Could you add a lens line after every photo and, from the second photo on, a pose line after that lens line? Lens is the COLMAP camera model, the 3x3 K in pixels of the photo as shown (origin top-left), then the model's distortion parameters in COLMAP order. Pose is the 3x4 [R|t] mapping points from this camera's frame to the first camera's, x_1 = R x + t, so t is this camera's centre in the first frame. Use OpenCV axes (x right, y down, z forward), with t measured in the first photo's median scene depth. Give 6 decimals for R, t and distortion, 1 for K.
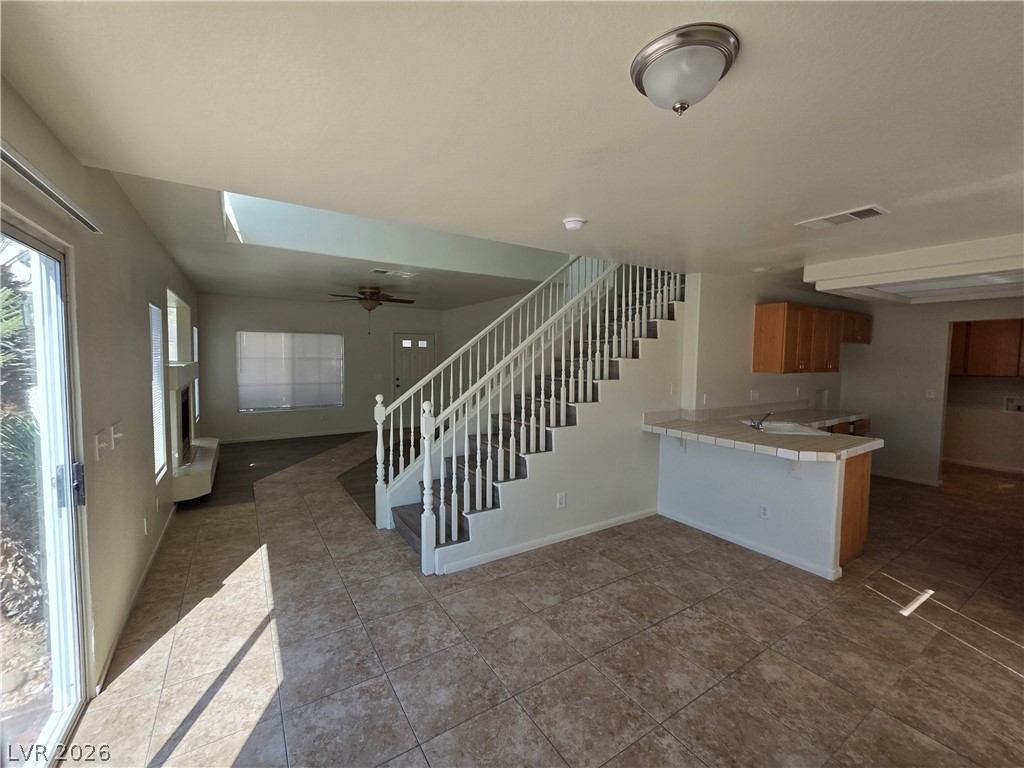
lens RADIAL K [[415.7, 0, 507.1], [0, 415.7, 380.3], [0, 0, 1]] dist [0.001546, 0.000691]
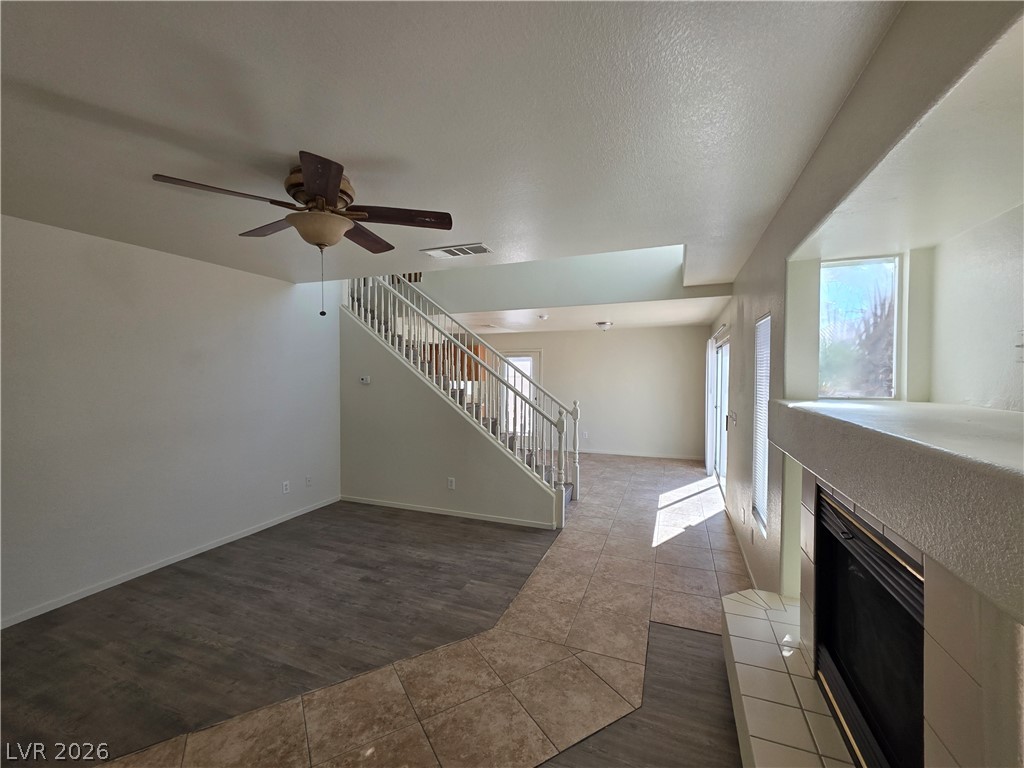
lens RADIAL K [[426.8, 0, 502.6], [0, 426.8, 383.0], [0, 0, 1]] dist [-0.001265, -0.000156]
pose [[-0.575759, -0.029085, 0.817102, -1.079276], [0.044695, 0.996753, 0.066973, -0.111817], [-0.816397, 0.075081, -0.572590, 1.657053]]
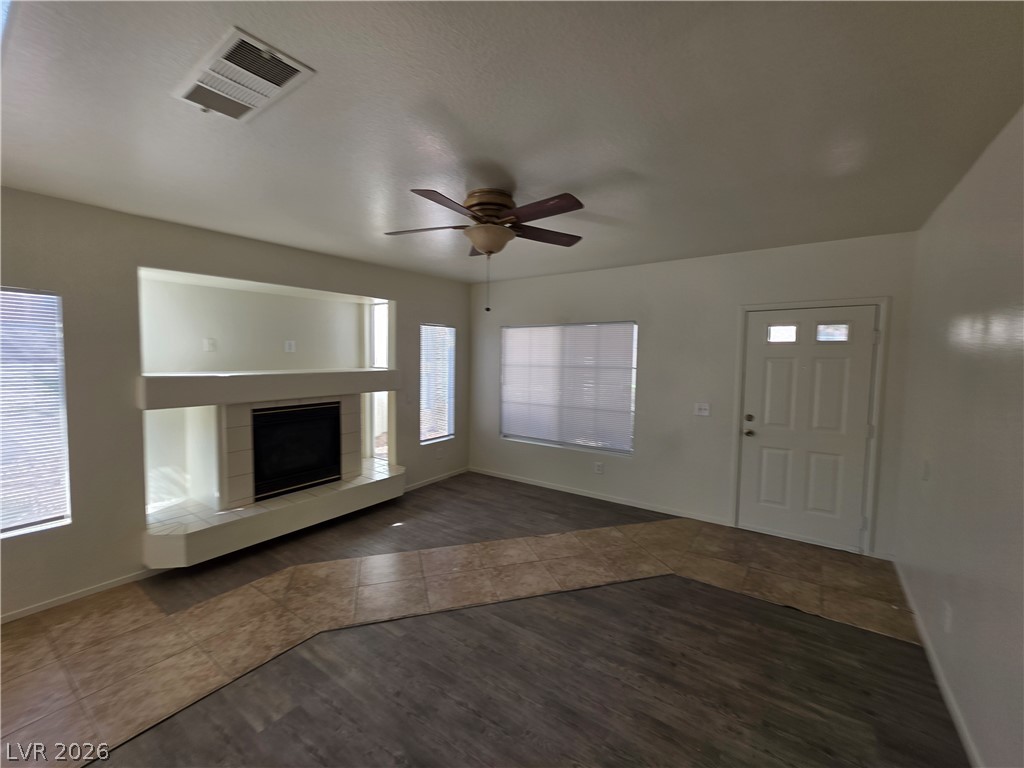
lens RADIAL K [[417.6, 0, 513.0], [0, 417.6, 388.0], [0, 0, 1]] dist [0.001665, -0.000203]
pose [[0.377796, 0.063403, -0.923715, 0.096072], [-0.059435, 0.997256, 0.044142, -0.083945], [0.923979, 0.038225, 0.380528, 1.334187]]
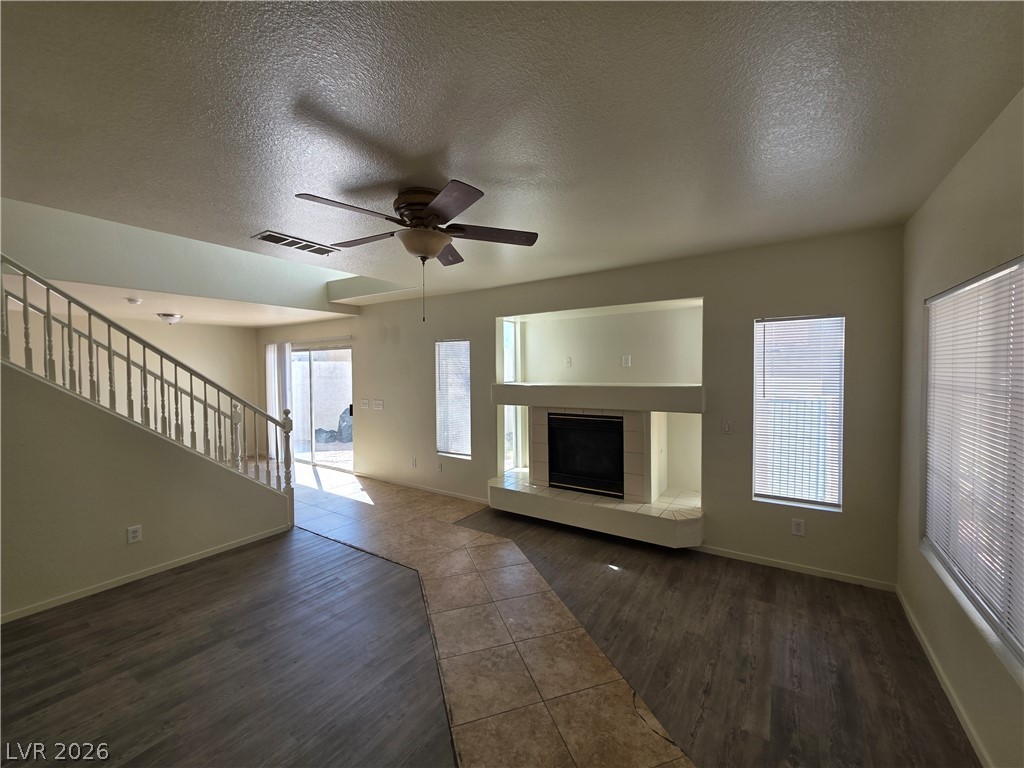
lens RADIAL K [[412.3, 0, 520.4], [0, 412.3, 384.6], [0, 0, 1]] dist [-0.000487, -0.000156]
pose [[-0.909928, 0.013069, -0.414561, -0.392730], [-0.025228, 0.995909, 0.086769, -0.135368], [0.413999, 0.089412, -0.905875, 2.114138]]
